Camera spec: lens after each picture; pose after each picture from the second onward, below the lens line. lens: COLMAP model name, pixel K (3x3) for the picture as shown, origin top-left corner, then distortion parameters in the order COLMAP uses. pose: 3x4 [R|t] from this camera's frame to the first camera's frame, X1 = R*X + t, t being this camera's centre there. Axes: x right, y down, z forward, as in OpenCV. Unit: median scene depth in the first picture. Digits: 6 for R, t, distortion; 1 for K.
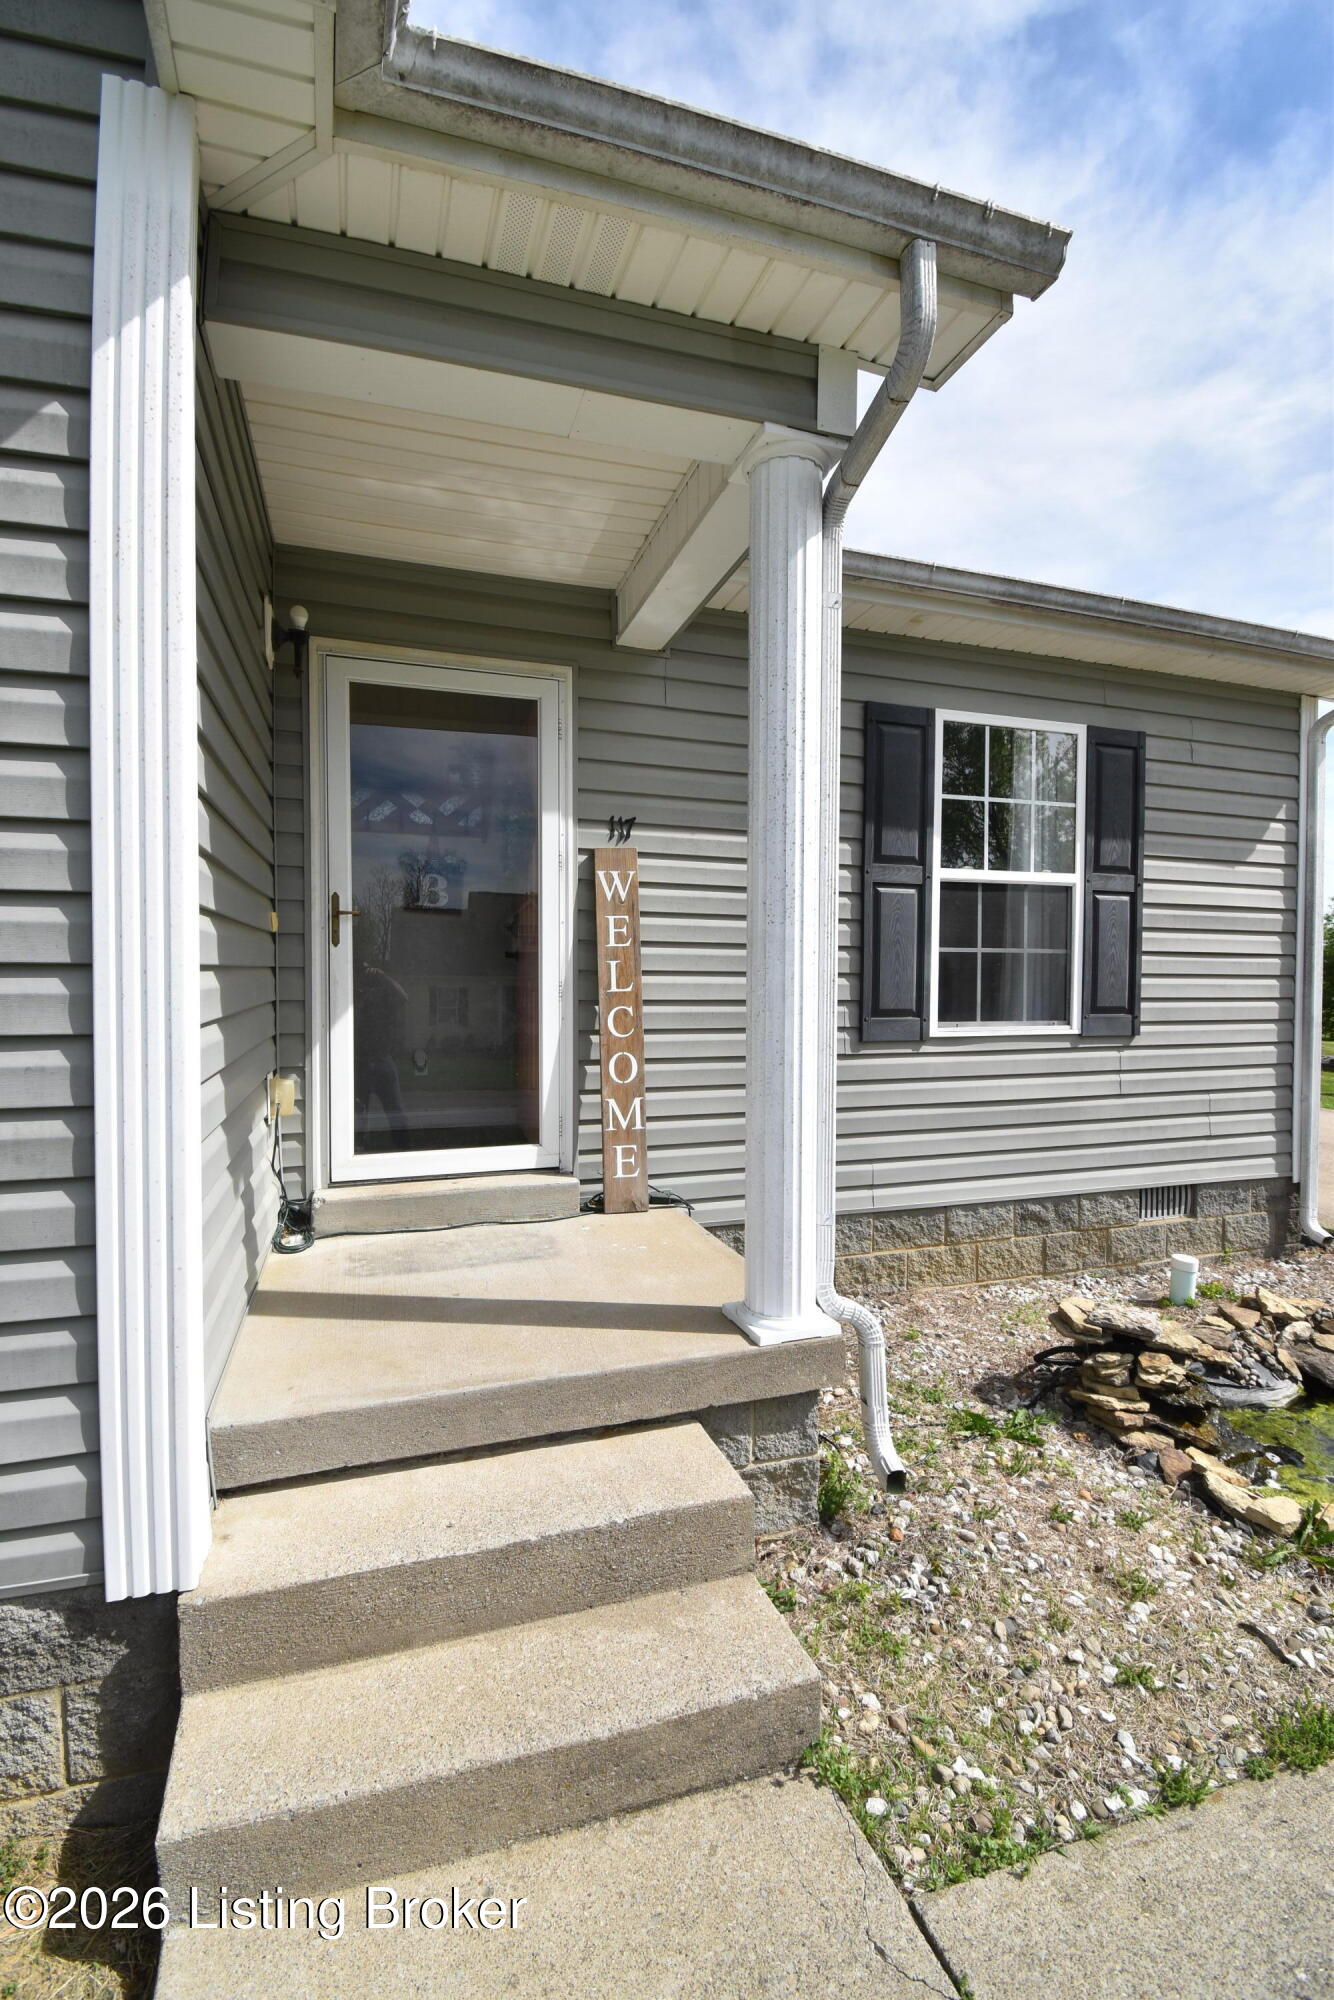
lens RADIAL K [[880.7, 0, 667.0], [0, 880.7, 1000.0], [0, 0, 1]] dist [0.029691, -0.030420]
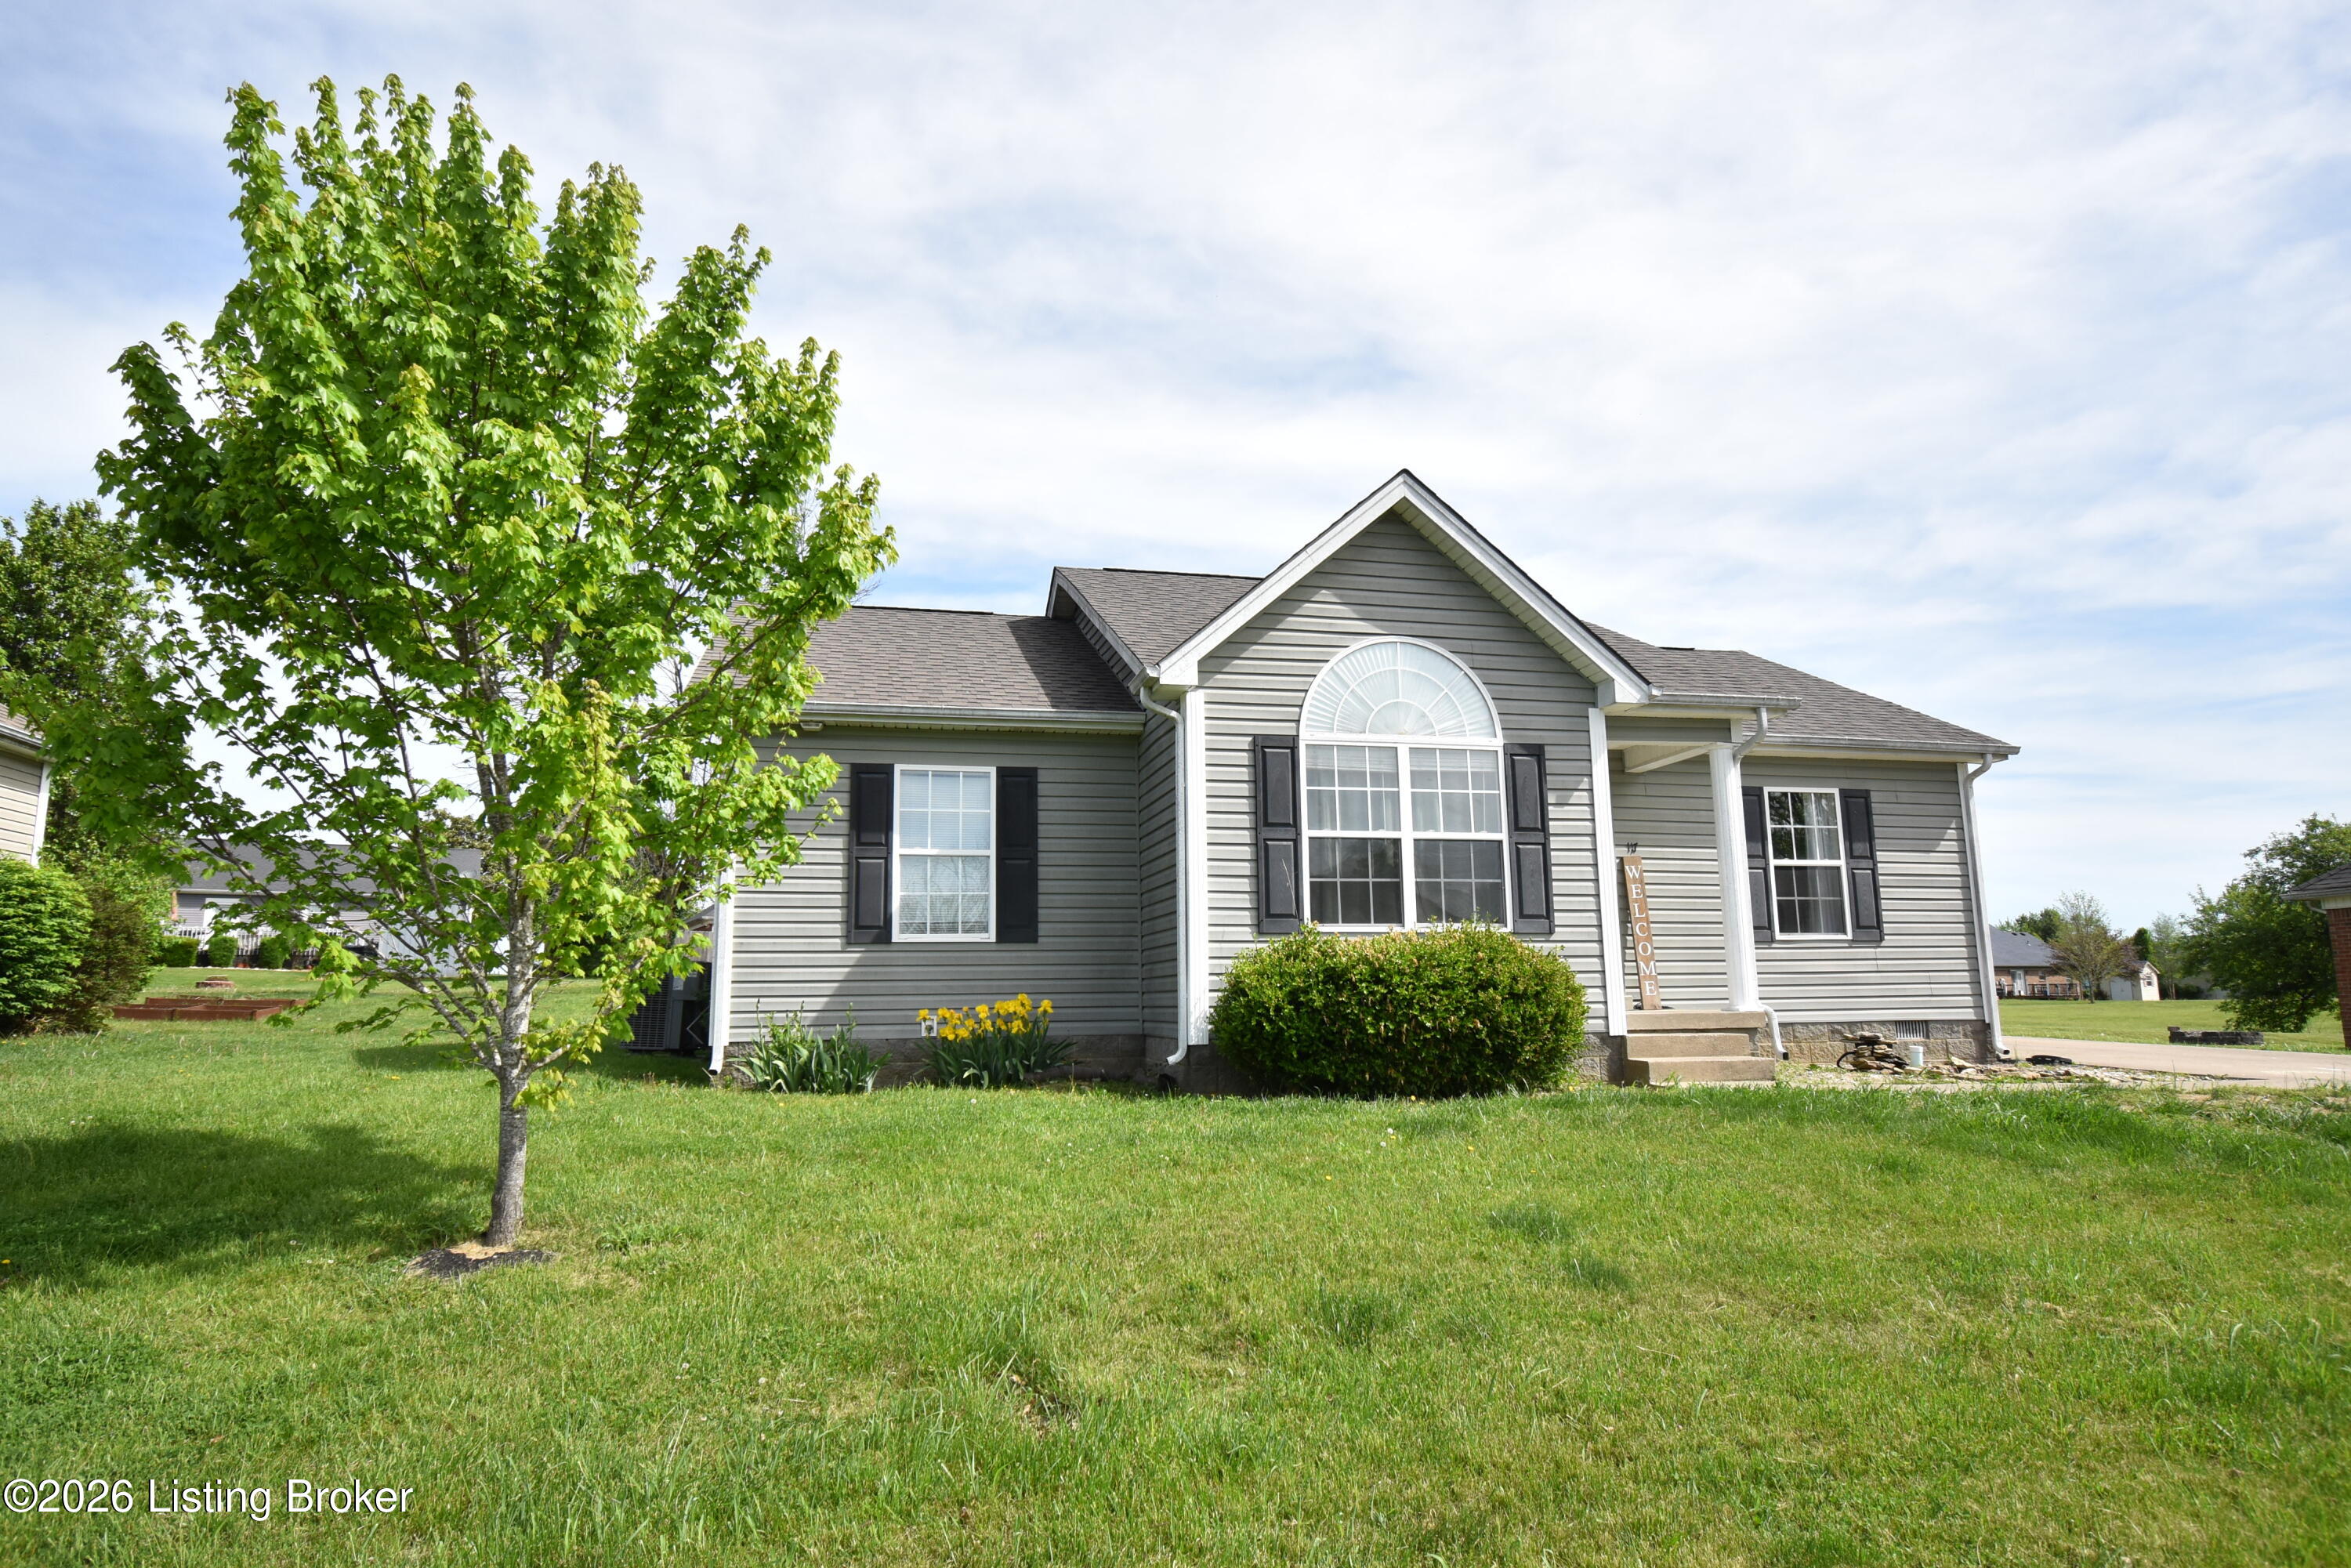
lens RADIAL K [[1346.4, 0, 1172.9], [0, 1346.4, 773.9], [0, 0, 1]] dist [0.002439, 0.000617]
pose [[0.995593, -0.032033, -0.088144, -0.792007], [0.014609, 0.981358, -0.191635, 0.235282], [0.092640, 0.189502, 0.977500, -2.217187]]
